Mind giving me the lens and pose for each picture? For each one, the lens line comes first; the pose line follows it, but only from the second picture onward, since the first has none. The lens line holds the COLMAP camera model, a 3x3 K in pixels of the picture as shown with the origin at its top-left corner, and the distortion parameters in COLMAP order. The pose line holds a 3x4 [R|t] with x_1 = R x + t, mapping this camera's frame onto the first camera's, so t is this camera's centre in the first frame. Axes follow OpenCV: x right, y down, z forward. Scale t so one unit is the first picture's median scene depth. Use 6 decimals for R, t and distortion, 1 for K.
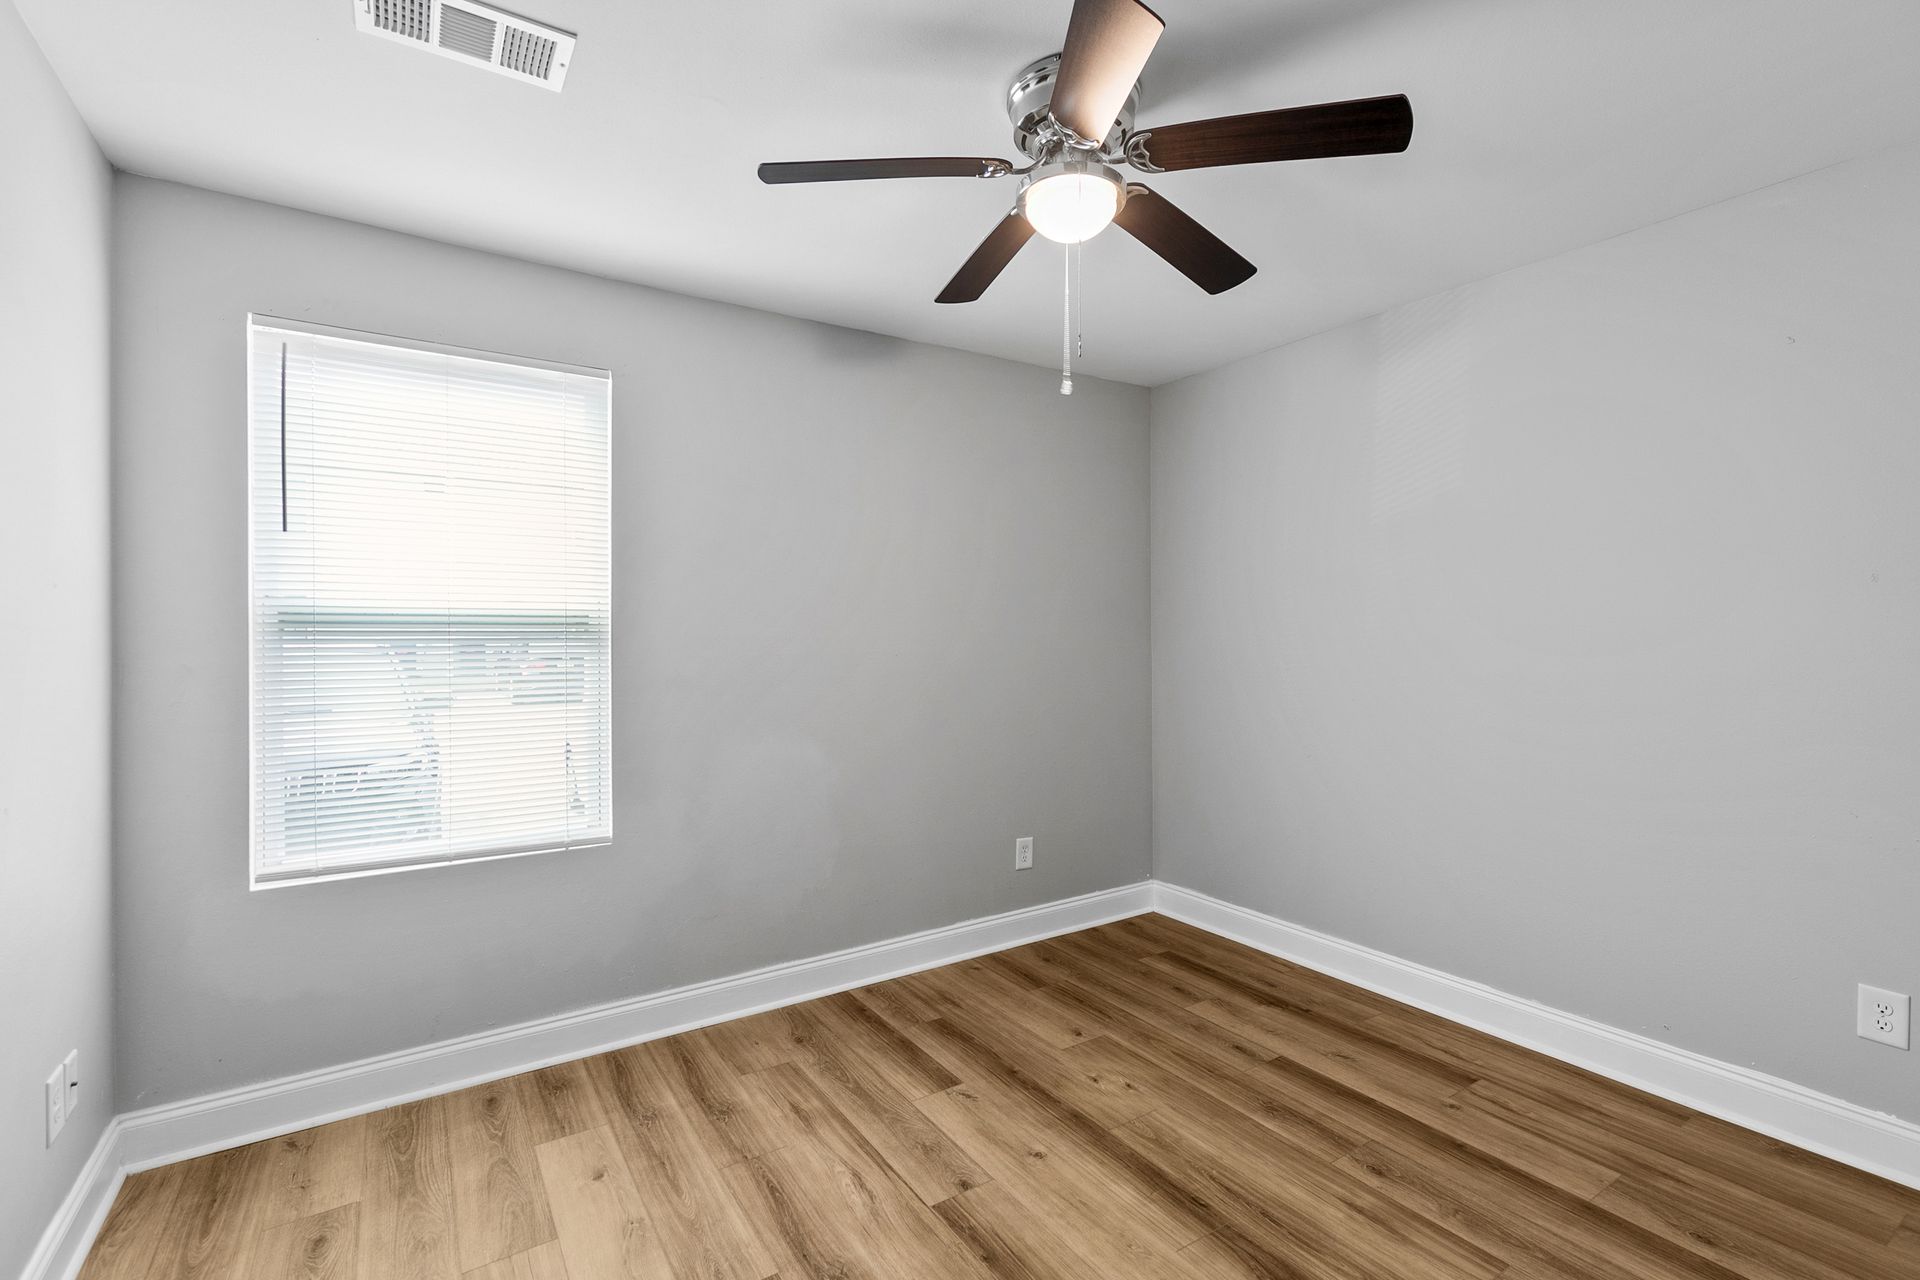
lens RADIAL K [[866.3, 0, 969.7], [0, 866.3, 631.8], [0, 0, 1]] dist [0.014477, -0.002442]
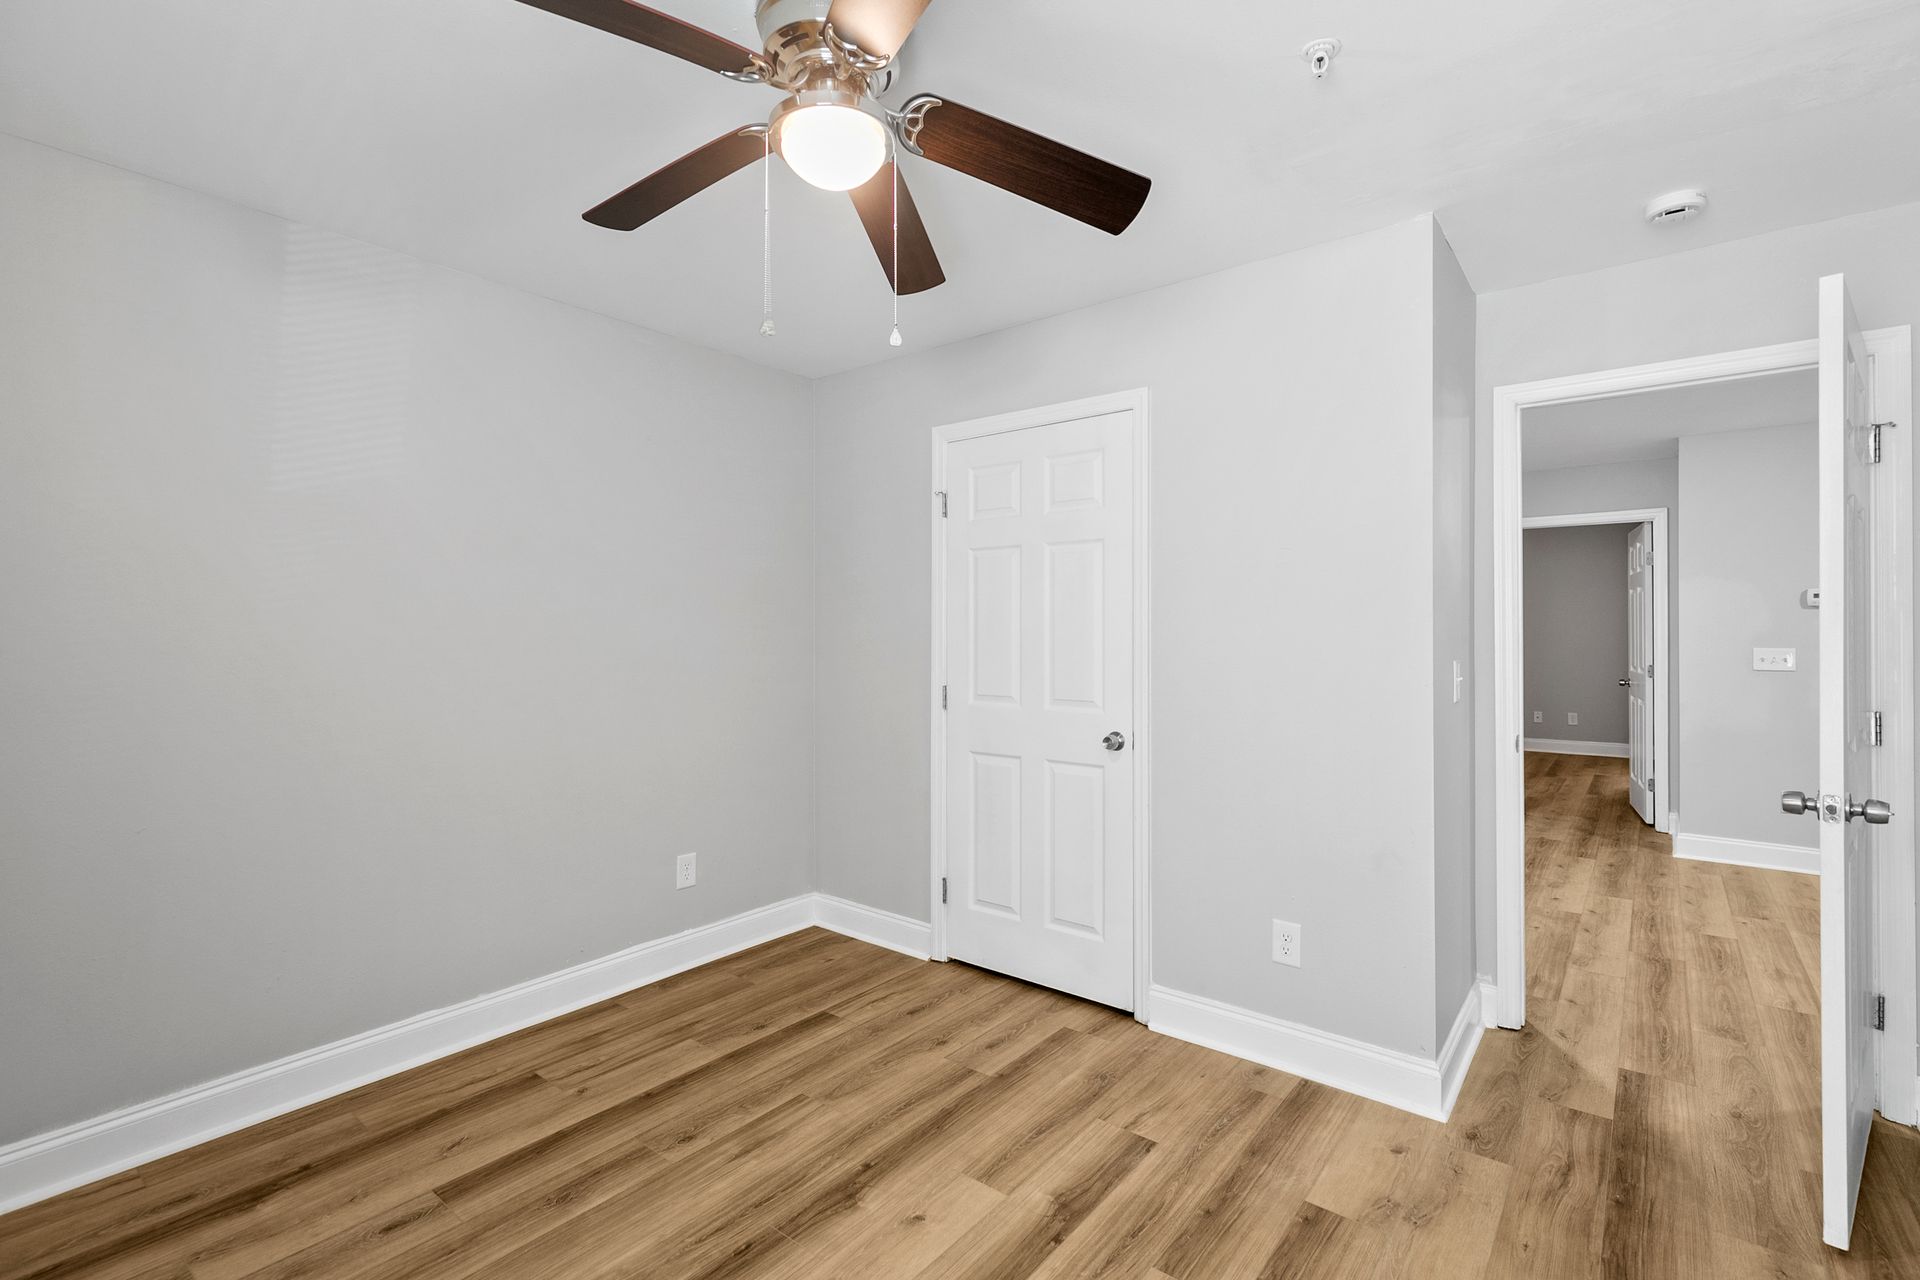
lens RADIAL K [[866.3, 0, 974.1], [0, 866.3, 625.0], [0, 0, 1]] dist [0.014477, -0.002442]
pose [[-0.310615, 0.012970, 0.950447, -0.601260], [0.003664, 0.999916, -0.012448, 0.004866], [-0.950529, -0.000384, -0.310636, 0.906973]]
